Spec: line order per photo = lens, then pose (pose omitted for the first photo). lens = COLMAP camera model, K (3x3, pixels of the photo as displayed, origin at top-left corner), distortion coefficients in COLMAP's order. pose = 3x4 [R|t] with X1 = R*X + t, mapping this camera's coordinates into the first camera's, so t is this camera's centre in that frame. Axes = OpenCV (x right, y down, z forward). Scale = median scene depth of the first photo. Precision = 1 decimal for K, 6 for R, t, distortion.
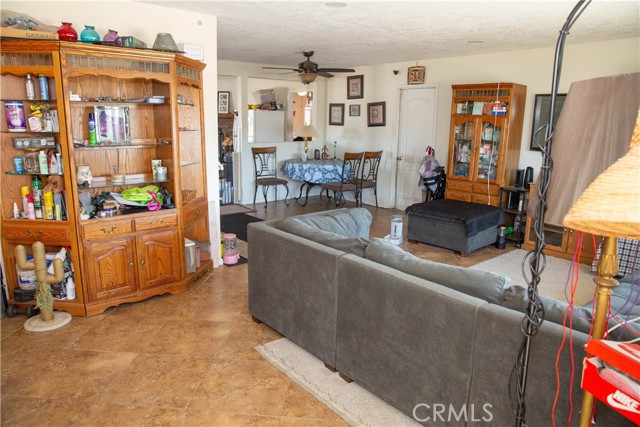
lens RADIAL K [[437.2, 0, 317.0], [0, 437.2, 212.2], [0, 0, 1]] dist [-0.108231, 0.085760]
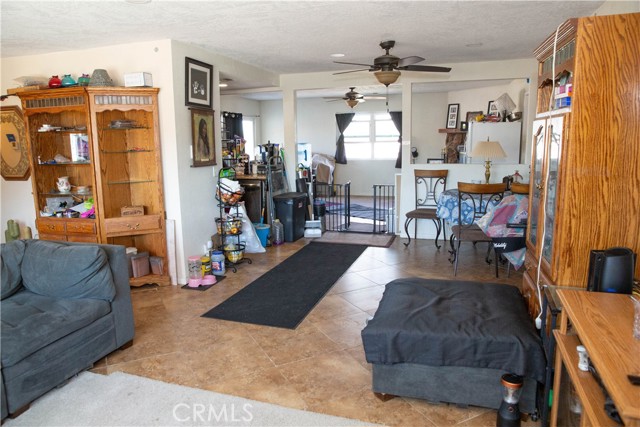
lens RADIAL K [[443.4, 0, 317.8], [0, 443.4, 212.0], [0, 0, 1]] dist [-0.107928, 0.094224]
pose [[0.518060, 0.116253, -0.847407, 0.453797], [-0.150369, 0.987669, 0.043567, -0.078043], [0.842023, 0.104854, 0.529153, 0.417957]]
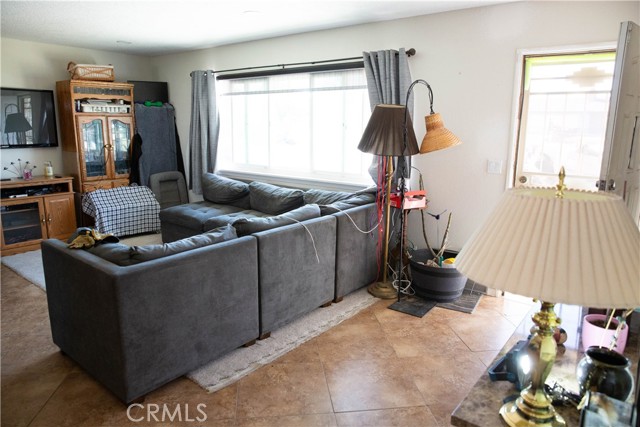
lens RADIAL K [[437.2, 0, 317.0], [0, 437.2, 212.2], [0, 0, 1]] dist [-0.108231, 0.085760]
pose [[-0.195542, -0.218480, 0.956049, -0.337433], [0.190753, 0.947776, 0.255605, -0.071756], [-0.961965, 0.232351, -0.143654, 0.313761]]
